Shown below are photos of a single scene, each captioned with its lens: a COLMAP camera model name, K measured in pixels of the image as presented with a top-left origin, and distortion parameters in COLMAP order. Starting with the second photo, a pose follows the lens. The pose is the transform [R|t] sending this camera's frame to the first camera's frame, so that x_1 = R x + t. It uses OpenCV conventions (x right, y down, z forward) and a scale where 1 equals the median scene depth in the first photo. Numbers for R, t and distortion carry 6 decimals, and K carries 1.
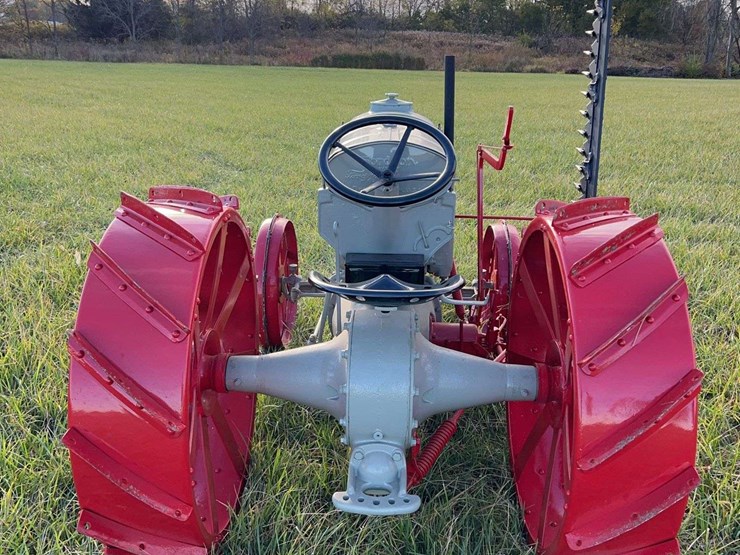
lens RADIAL K [[553.0, 0, 373.1], [0, 553.0, 275.9], [0, 0, 1]] dist [0.046701, -0.051383]
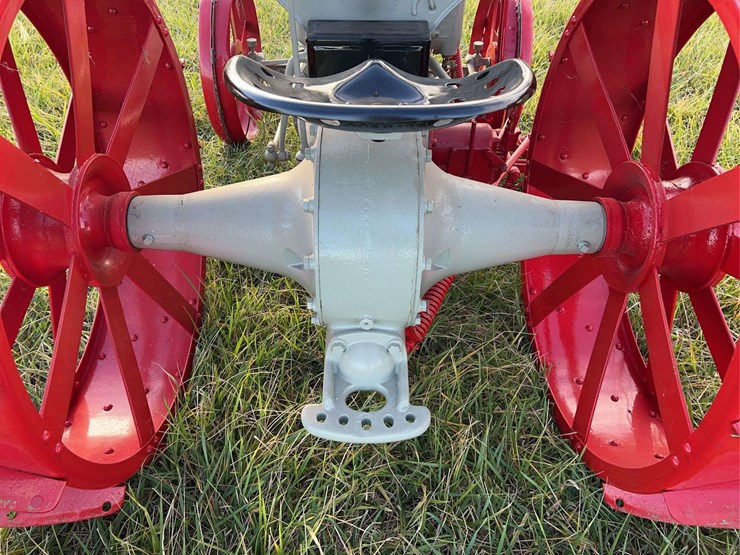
lens RADIAL K [[553.0, 0, 373.1], [0, 553.0, 275.9], [0, 0, 1]] dist [0.046701, -0.051383]
pose [[0.999075, -0.027988, 0.032635, -0.002627], [0.013709, 0.926848, 0.375186, -0.010788], [-0.040748, -0.374392, 0.926375, 0.398137]]
